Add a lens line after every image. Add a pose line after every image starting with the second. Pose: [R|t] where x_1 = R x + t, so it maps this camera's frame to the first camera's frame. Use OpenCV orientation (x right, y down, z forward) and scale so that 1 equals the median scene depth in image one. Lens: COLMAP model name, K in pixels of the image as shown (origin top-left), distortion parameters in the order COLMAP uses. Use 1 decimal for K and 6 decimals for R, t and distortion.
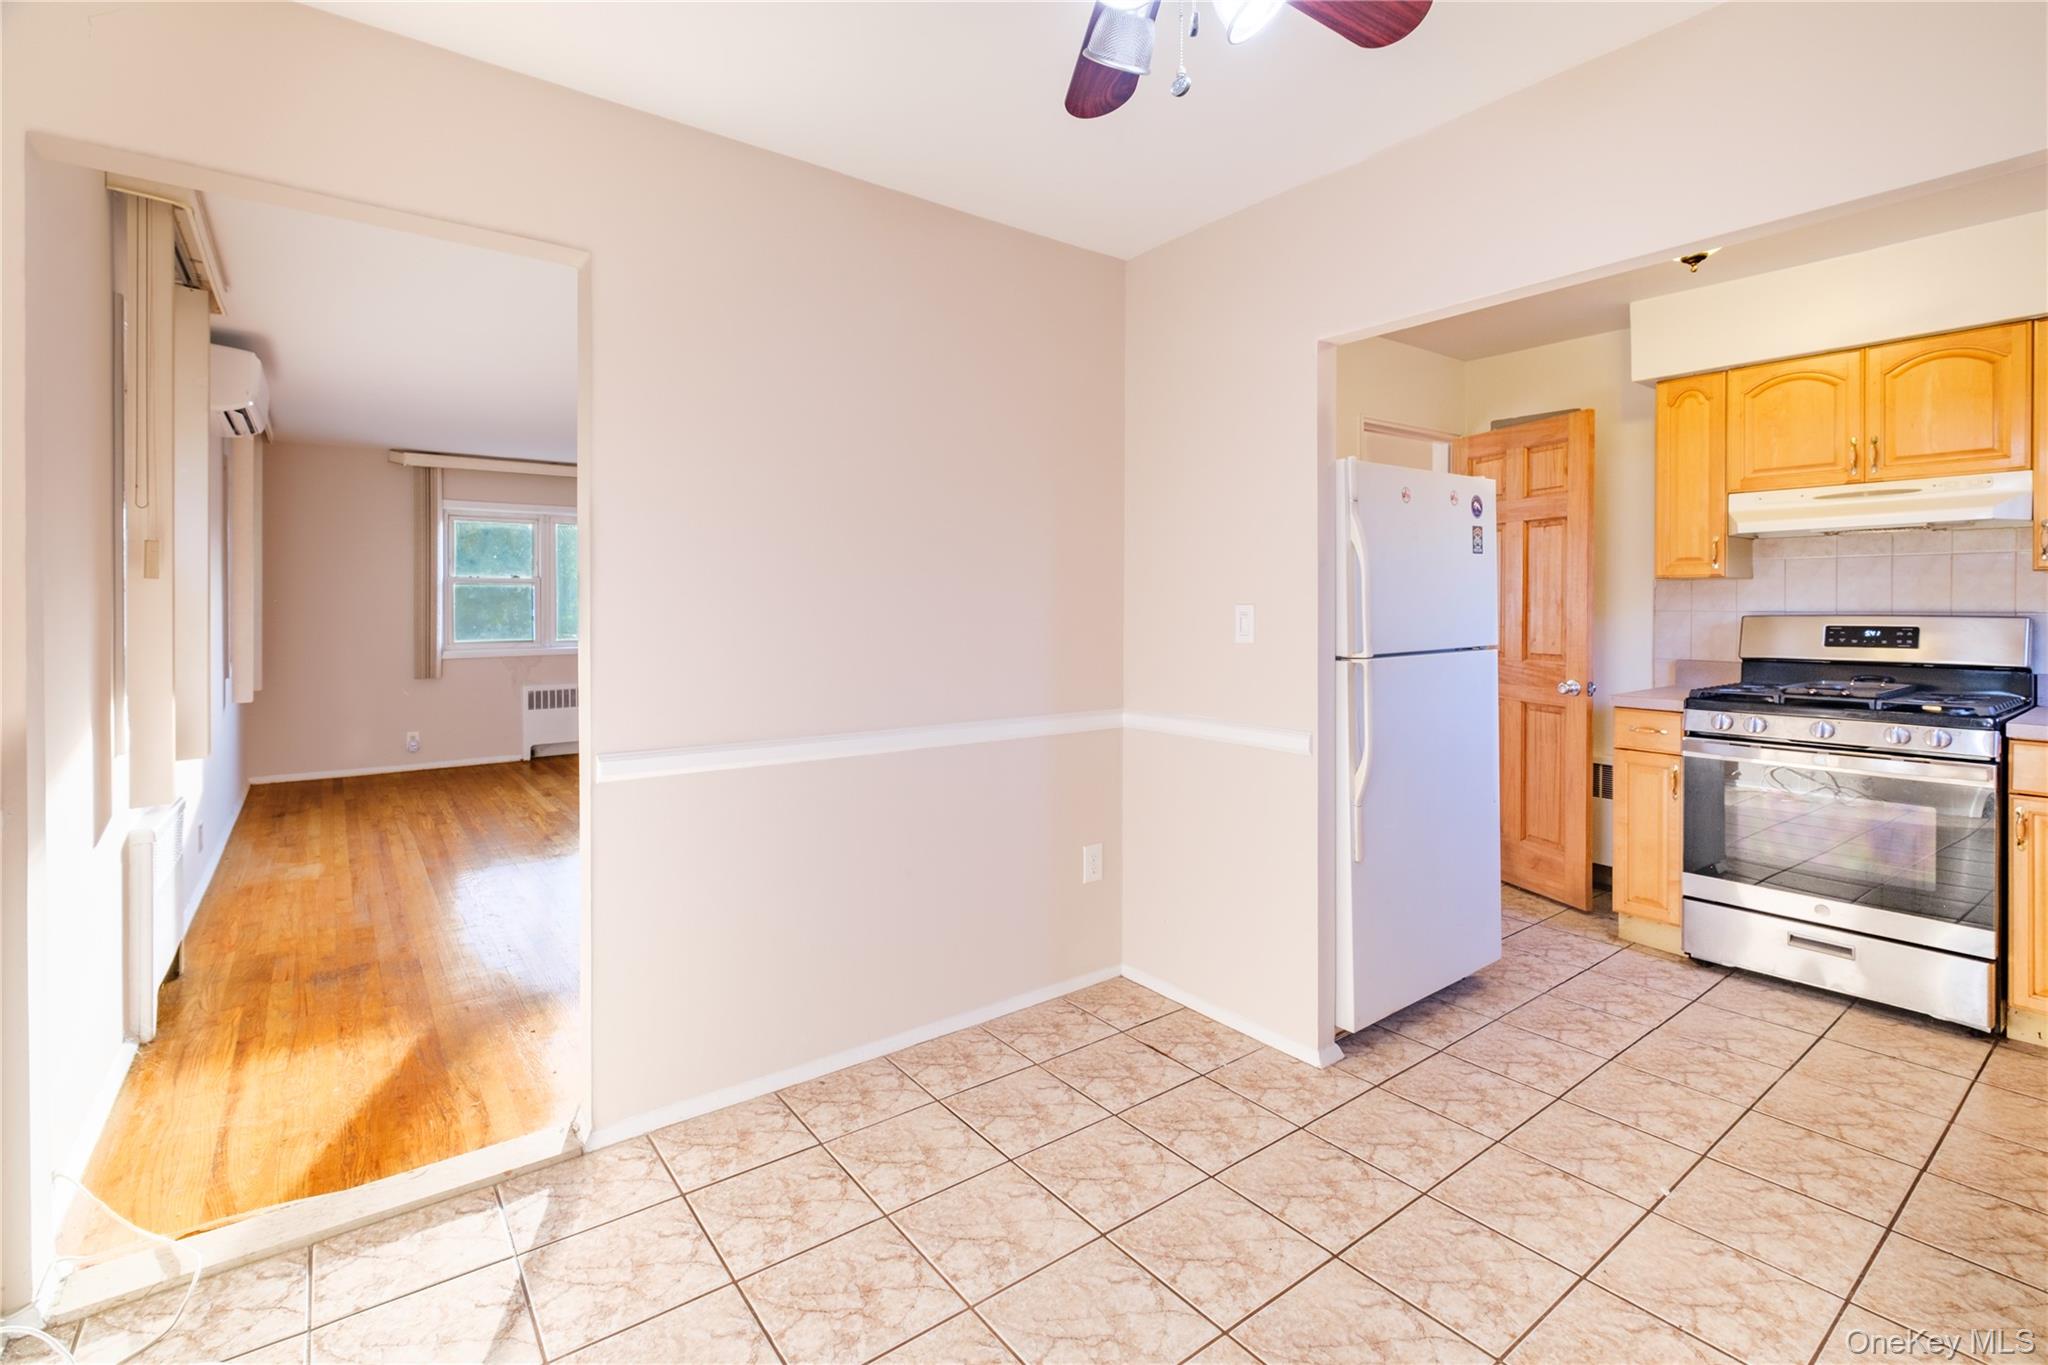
lens RADIAL K [[916.5, 0, 1054.6], [0, 916.5, 603.0], [0, 0, 1]] dist [0.000122, -0.000014]
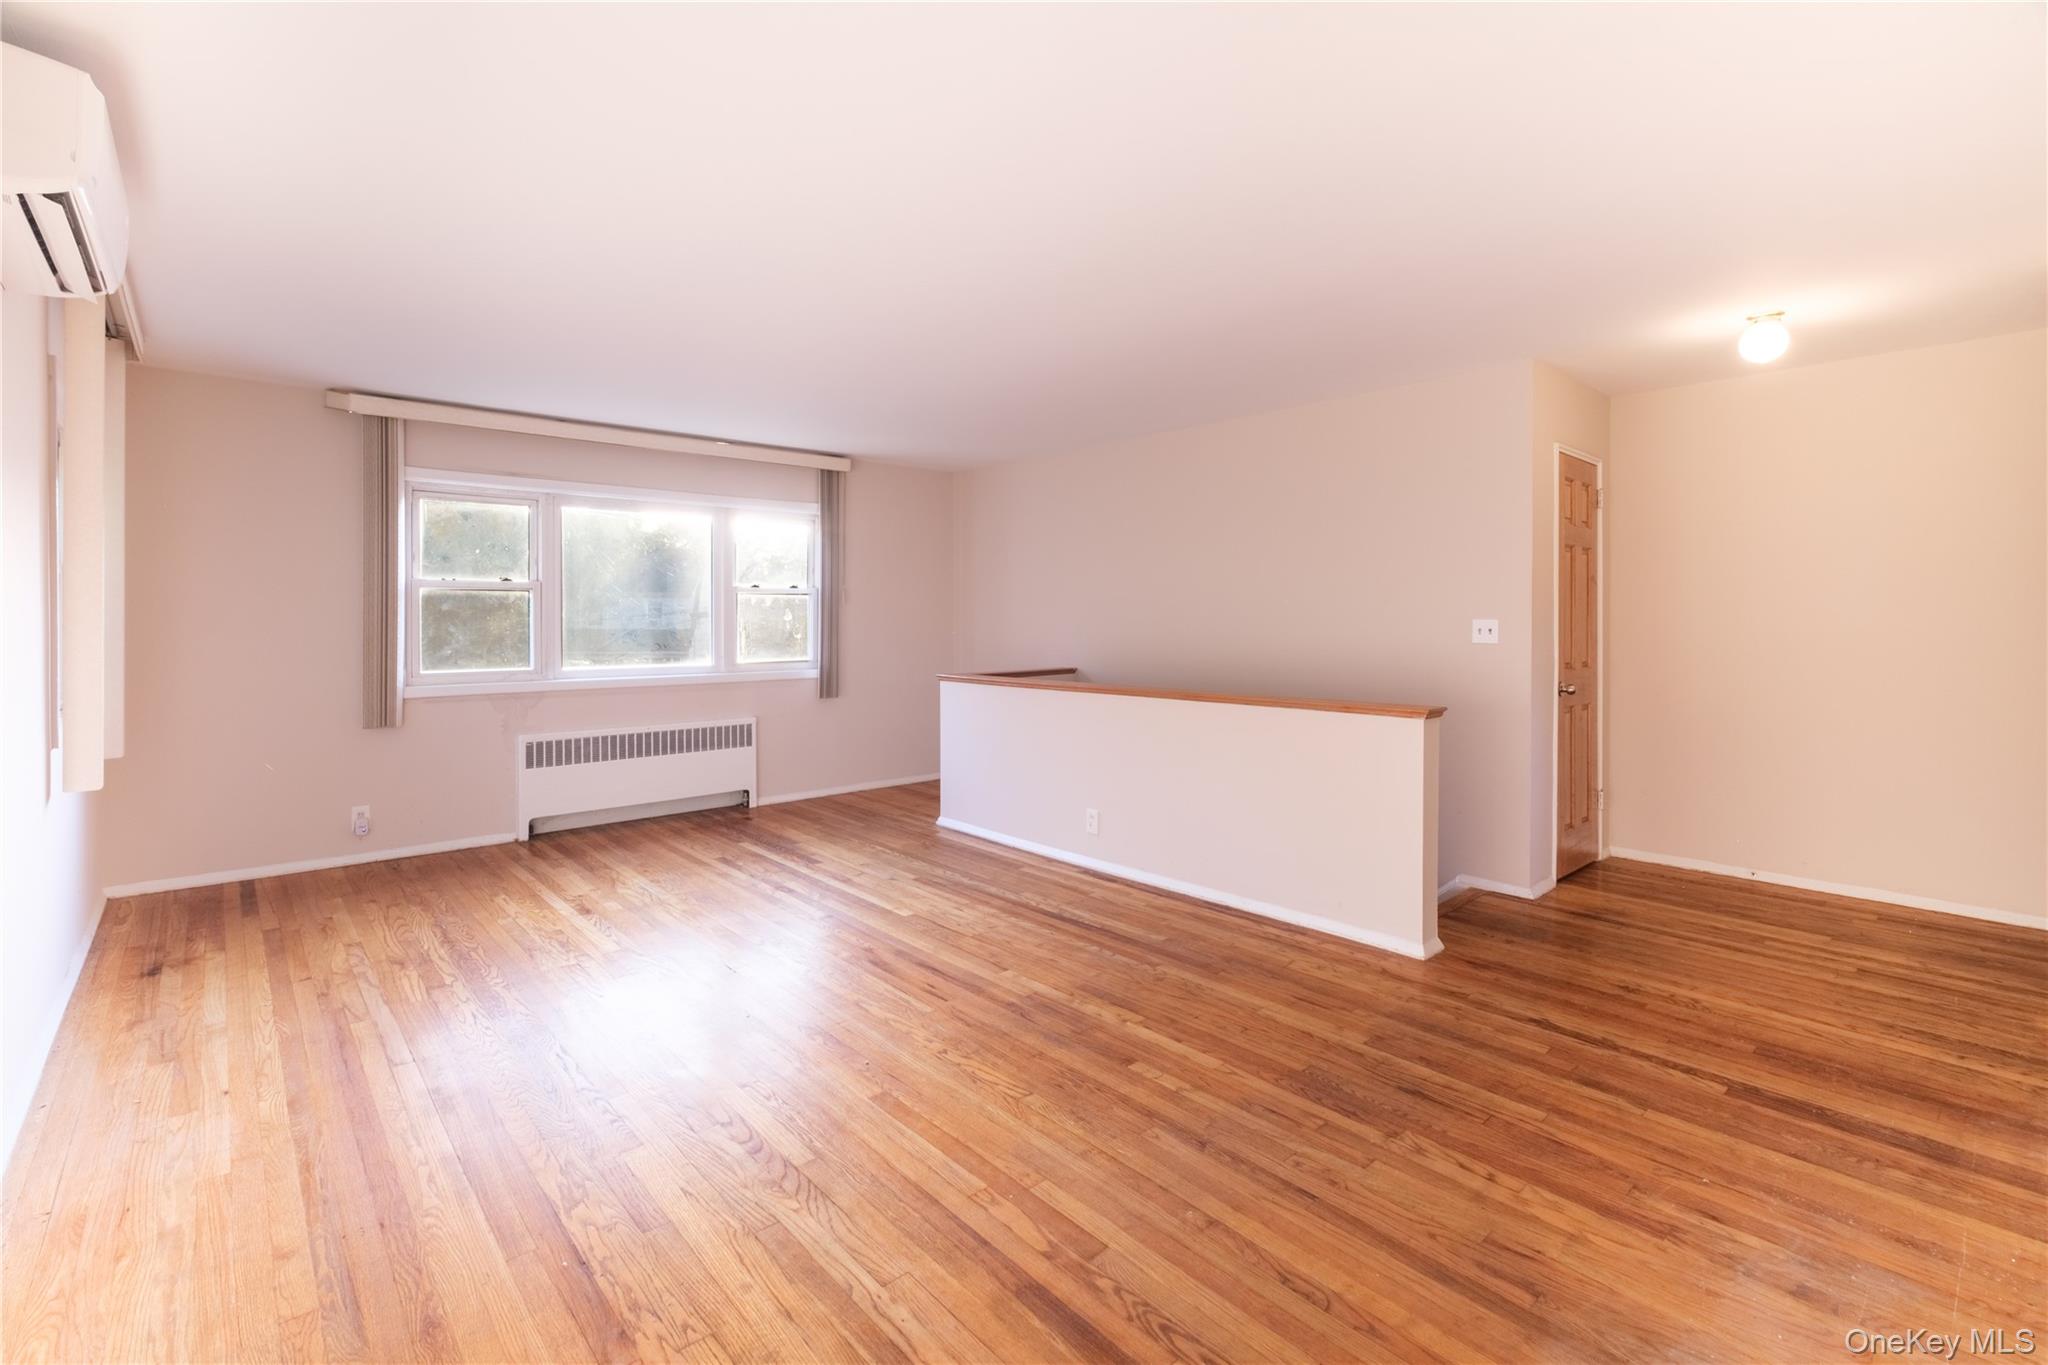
lens RADIAL K [[916.5, 0, 1025.5], [0, 916.5, 623.2], [0, 0, 1]] dist [0.000122, -0.000014]
pose [[0.998566, 0.004232, 0.053361, -0.242269], [-0.004437, 0.999983, 0.003723, 0.000186], [-0.053345, -0.003954, 0.998568, 0.292144]]
